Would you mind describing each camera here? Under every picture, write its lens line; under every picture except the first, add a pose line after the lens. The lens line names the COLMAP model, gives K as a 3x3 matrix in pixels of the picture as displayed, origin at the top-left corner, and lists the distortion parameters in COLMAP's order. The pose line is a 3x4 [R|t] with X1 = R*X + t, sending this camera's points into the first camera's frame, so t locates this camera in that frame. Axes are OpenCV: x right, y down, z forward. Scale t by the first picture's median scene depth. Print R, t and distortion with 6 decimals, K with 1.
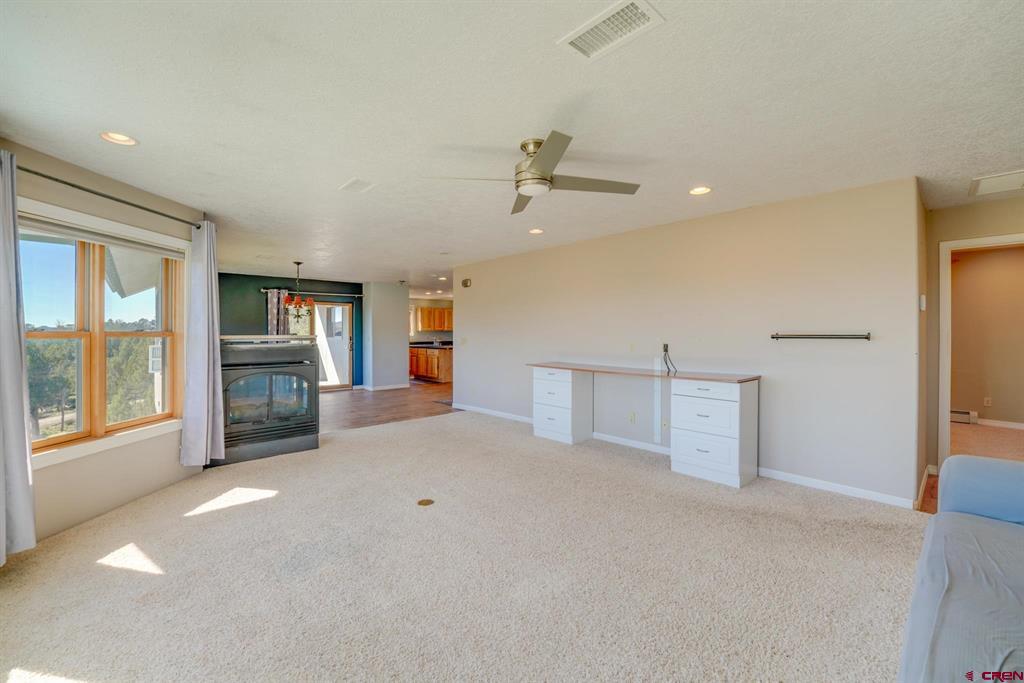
lens RADIAL K [[420.6, 0, 519.6], [0, 420.6, 334.3], [0, 0, 1]] dist [-0.032166, 0.004014]
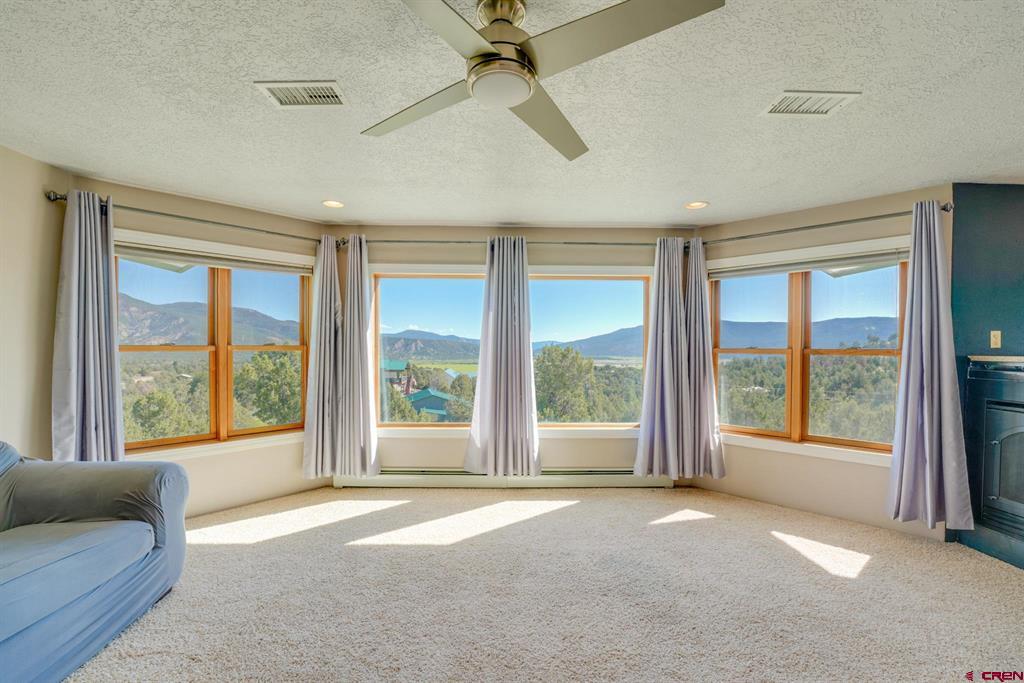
lens RADIAL K [[420.6, 0, 529.9], [0, 420.6, 351.6], [0, 0, 1]] dist [-0.032166, 0.004014]
pose [[-0.673640, 0.005226, -0.739041, 0.229319], [-0.008427, 0.999856, 0.014752, -0.007024], [0.739012, 0.016165, -0.673499, 0.861530]]
